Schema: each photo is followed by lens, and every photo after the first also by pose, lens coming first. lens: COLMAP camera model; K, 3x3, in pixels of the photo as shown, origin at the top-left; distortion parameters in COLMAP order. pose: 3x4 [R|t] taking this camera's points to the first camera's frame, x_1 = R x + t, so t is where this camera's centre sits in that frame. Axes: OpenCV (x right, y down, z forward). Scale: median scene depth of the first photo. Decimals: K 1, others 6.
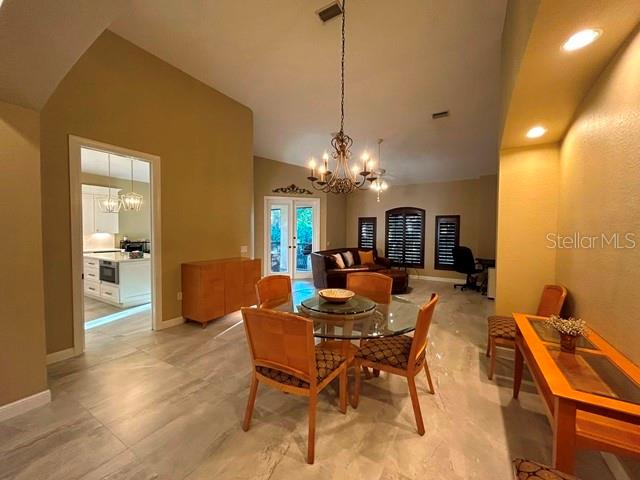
lens RADIAL K [[258.0, 0, 318.9], [0, 258.0, 240.8], [0, 0, 1]] dist [-0.001639, 0.000506]
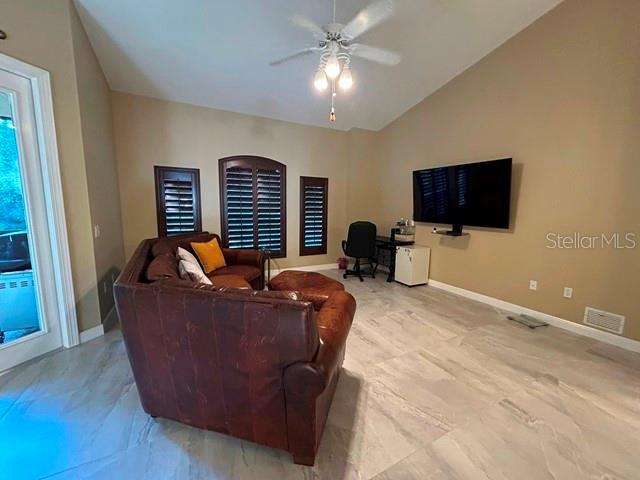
lens RADIAL K [[258.0, 0, 318.9], [0, 258.0, 240.8], [0, 0, 1]] dist [-0.001639, 0.000506]
pose [[0.522054, -0.113004, 0.845393, -0.100279], [0.018790, 0.992467, 0.121061, -0.011479], [-0.852705, -0.047316, 0.520245, 0.607704]]
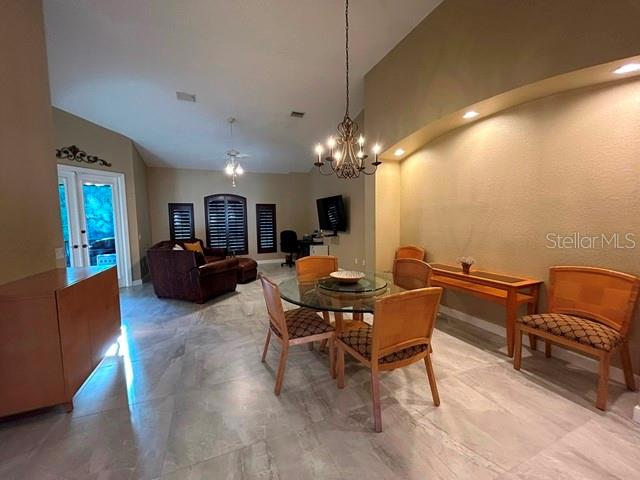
lens RADIAL K [[258.0, 0, 318.9], [0, 258.0, 240.8], [0, 0, 1]] dist [-0.001639, 0.000506]
pose [[0.592147, -0.083748, 0.801467, -0.264915], [0.048621, 0.996486, 0.068204, -0.004135], [-0.804362, -0.001419, 0.594138, 0.151719]]
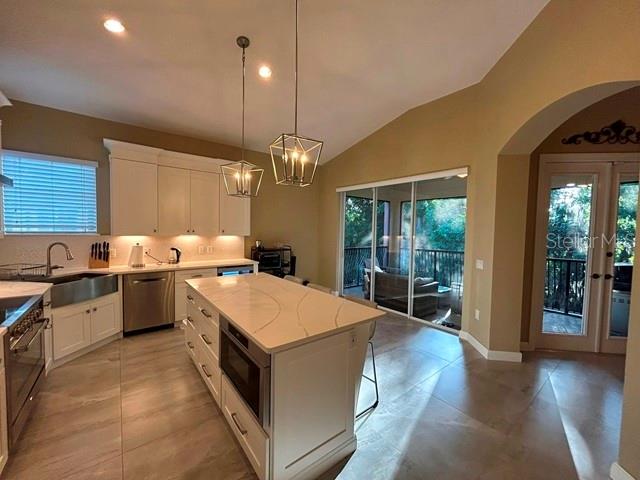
lens RADIAL K [[258.0, 0, 318.9], [0, 258.0, 240.8], [0, 0, 1]] dist [-0.001639, 0.000506]
pose [[0.932048, 0.023377, -0.361579, -0.380464], [-0.022015, 0.999727, 0.007887, -0.025919], [0.361665, 0.000610, 0.932308, 0.456134]]
